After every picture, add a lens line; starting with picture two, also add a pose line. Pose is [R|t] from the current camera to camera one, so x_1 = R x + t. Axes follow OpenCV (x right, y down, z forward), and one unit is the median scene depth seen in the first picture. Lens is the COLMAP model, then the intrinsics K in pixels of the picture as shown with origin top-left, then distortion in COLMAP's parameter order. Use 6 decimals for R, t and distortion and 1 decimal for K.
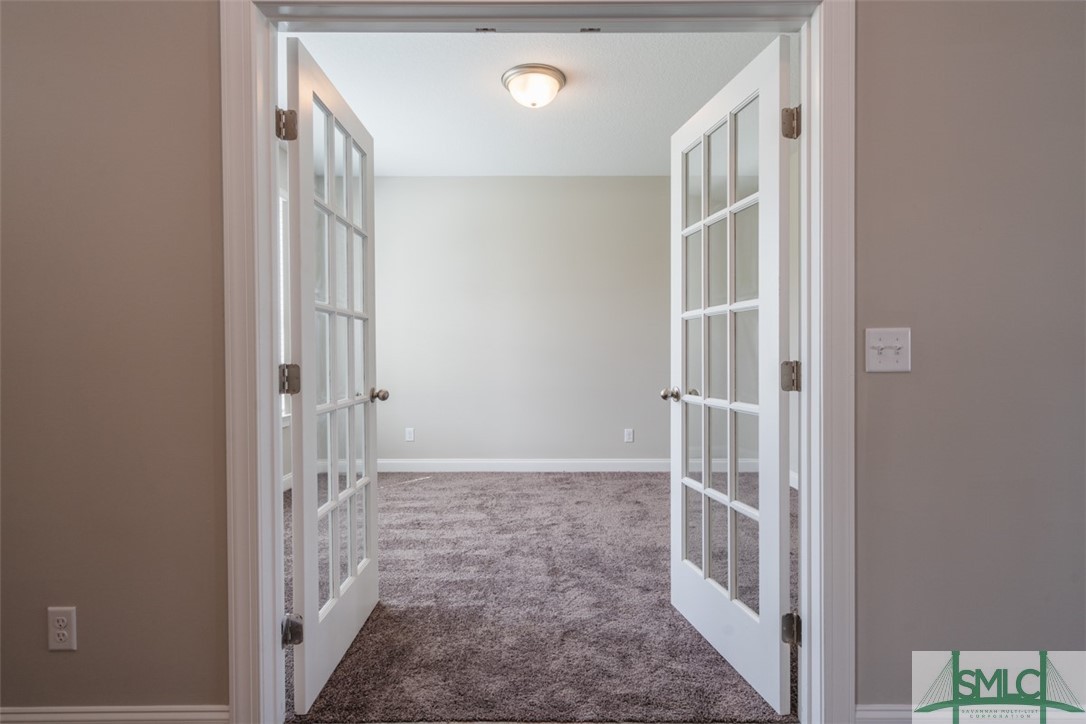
lens RADIAL K [[546.4, 0, 543.0], [0, 546.4, 361.9], [0, 0, 1]] dist [0.004125, -0.001520]
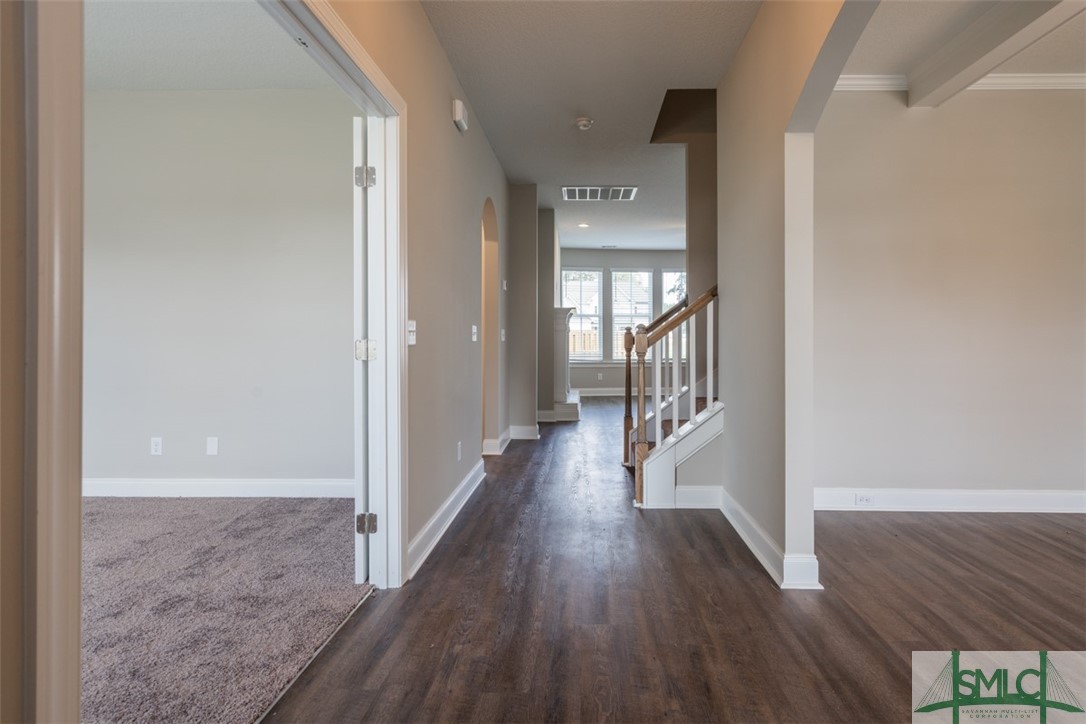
lens RADIAL K [[546.4, 0, 554.9], [0, 546.4, 340.7], [0, 0, 1]] dist [0.004125, -0.001520]
pose [[0.049249, -0.002993, 0.998782, -0.809085], [0.009310, 0.999953, 0.002537, -0.009291], [-0.998743, 0.009174, 0.049274, 0.341017]]
